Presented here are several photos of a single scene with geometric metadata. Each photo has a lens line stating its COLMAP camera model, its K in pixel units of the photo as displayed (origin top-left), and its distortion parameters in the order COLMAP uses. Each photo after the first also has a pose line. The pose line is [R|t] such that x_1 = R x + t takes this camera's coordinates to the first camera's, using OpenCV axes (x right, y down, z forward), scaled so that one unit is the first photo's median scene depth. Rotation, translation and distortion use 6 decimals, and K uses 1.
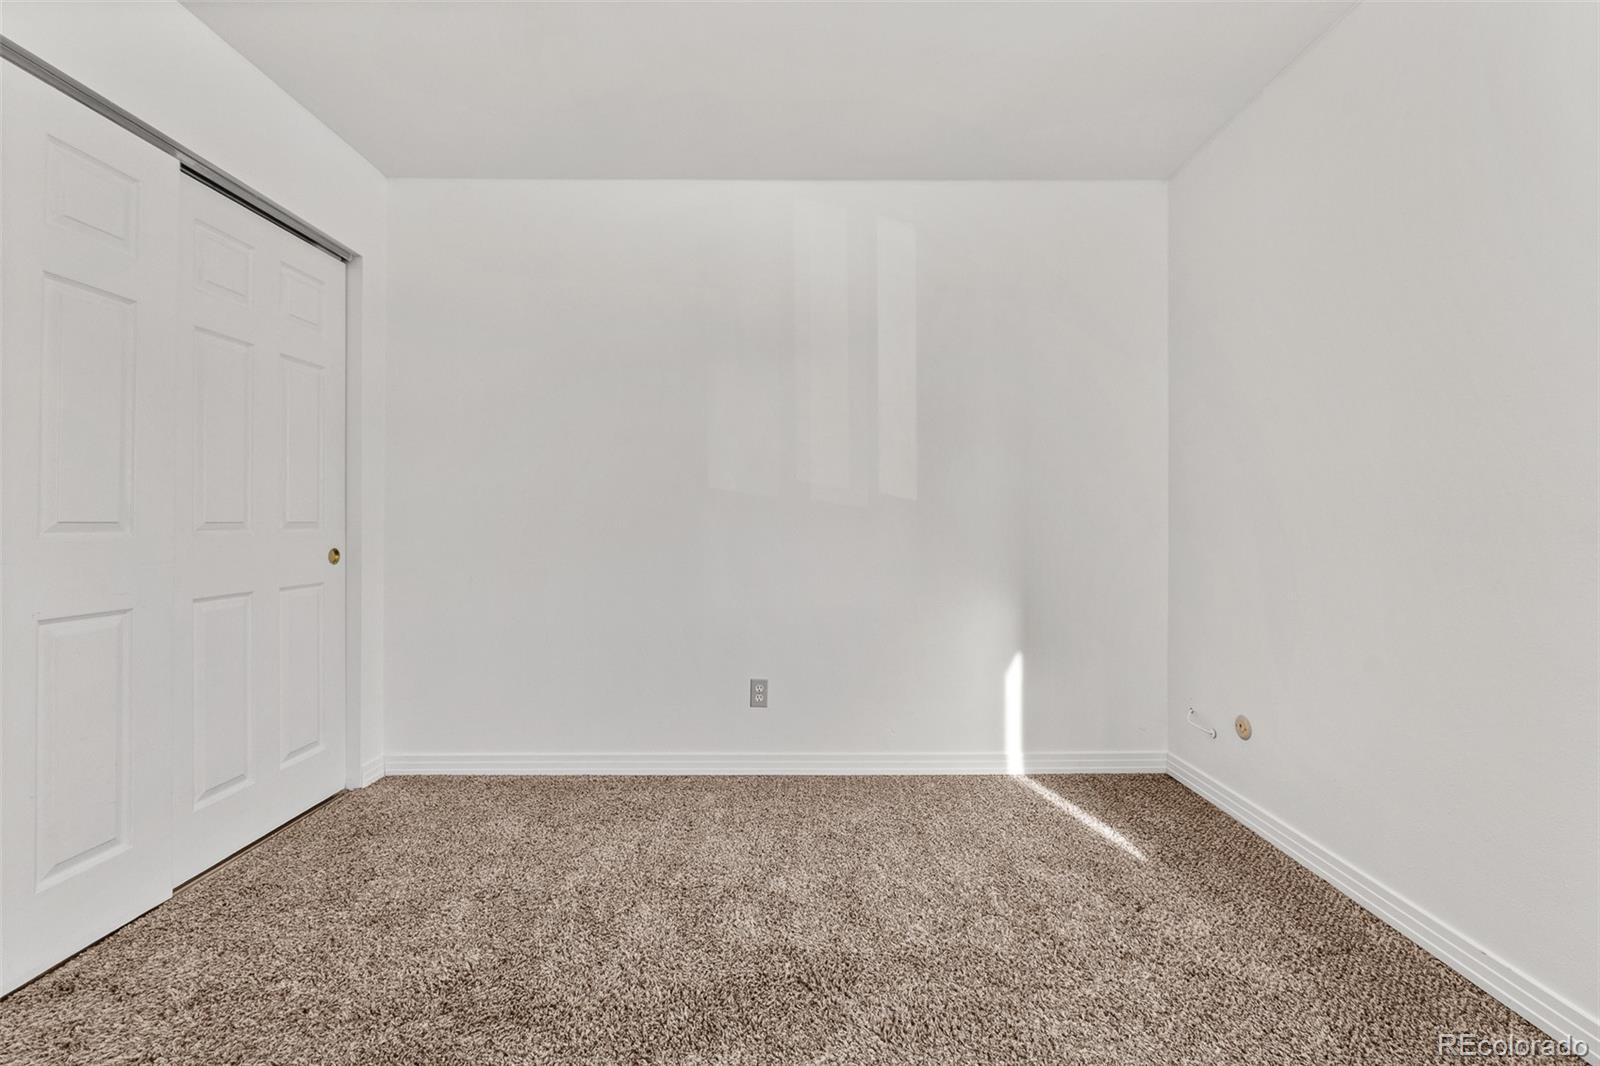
lens RADIAL K [[684.7, 0, 803.9], [0, 684.7, 504.8], [0, 0, 1]] dist [-0.006152, -0.000328]
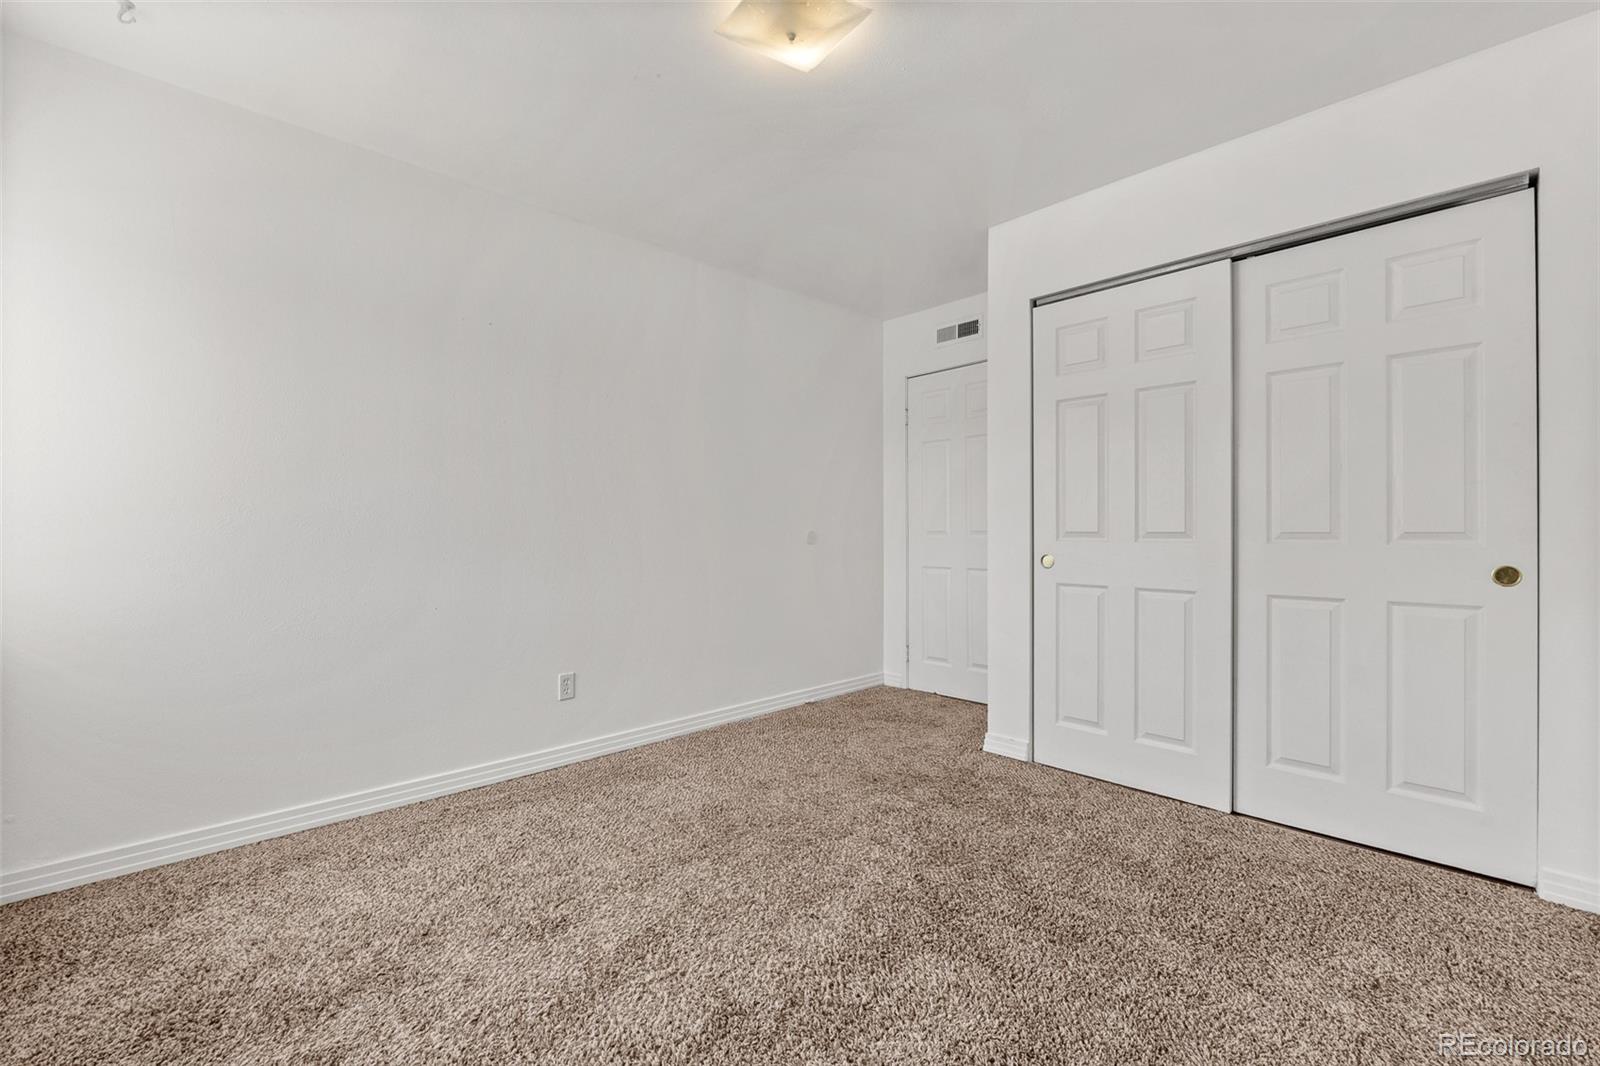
lens RADIAL K [[684.7, 0, 803.9], [0, 684.7, 504.8], [0, 0, 1]] dist [-0.006152, -0.000328]
pose [[-0.717683, -0.021086, -0.696051, 0.446241], [0.017847, 0.998656, -0.048655, 0.017002], [0.696141, -0.047342, -0.716342, 1.028069]]
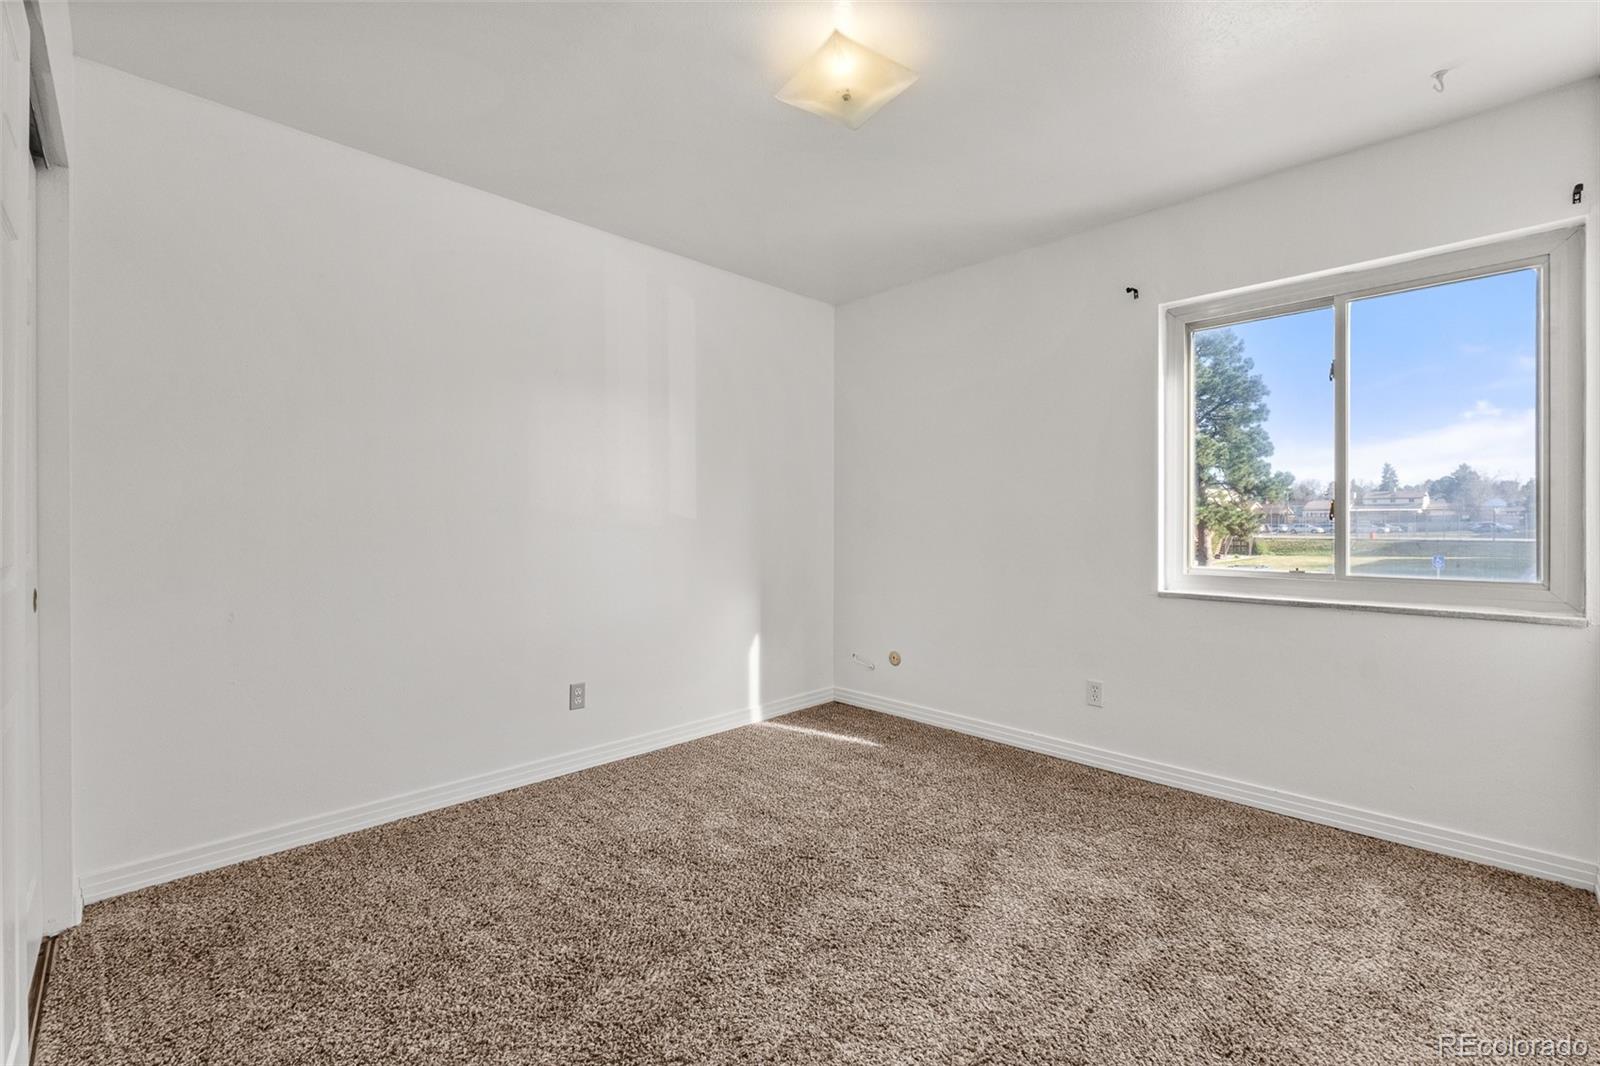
lens RADIAL K [[684.7, 0, 803.9], [0, 684.7, 504.8], [0, 0, 1]] dist [-0.006152, -0.000328]
pose [[0.710293, 0.017316, 0.703693, -0.632656], [-0.018378, 0.999813, -0.006052, -0.031842], [-0.703666, -0.008634, 0.710478, -0.026290]]
